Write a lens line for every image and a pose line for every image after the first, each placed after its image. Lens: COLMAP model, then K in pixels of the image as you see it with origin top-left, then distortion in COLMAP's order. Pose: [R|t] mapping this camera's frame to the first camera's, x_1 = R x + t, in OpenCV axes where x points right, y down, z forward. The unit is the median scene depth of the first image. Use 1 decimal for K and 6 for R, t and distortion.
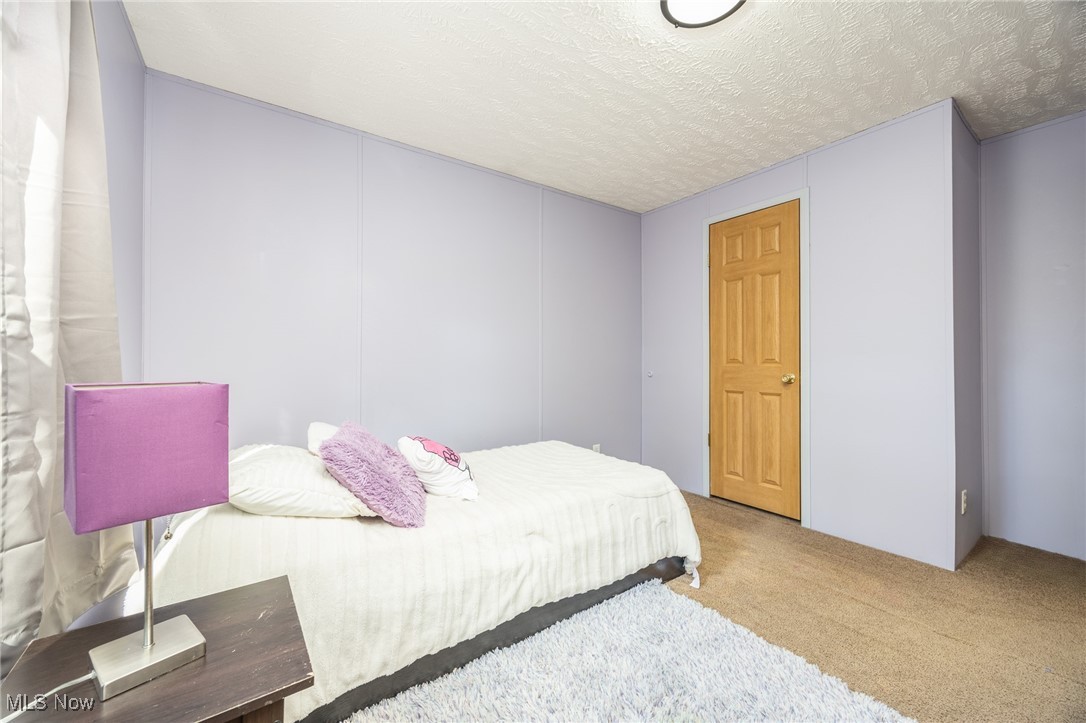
lens RADIAL K [[416.9, 0, 540.5], [0, 416.9, 362.3], [0, 0, 1]] dist [-0.002685, 0.000026]
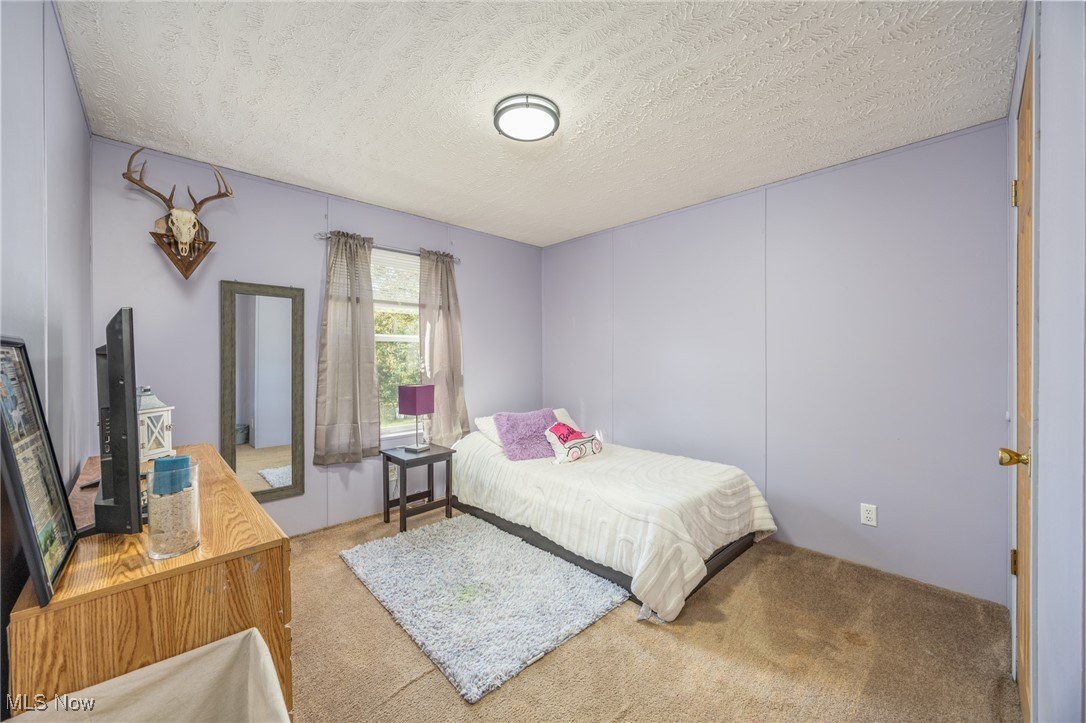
lens RADIAL K [[416.9, 0, 541.8], [0, 416.9, 362.0], [0, 0, 1]] dist [-0.002685, 0.000026]
pose [[0.141272, 0.014075, -0.989871, 1.587128], [0.001979, 0.999893, 0.014500, -0.112234], [0.989969, -0.004007, 0.141229, 0.763759]]
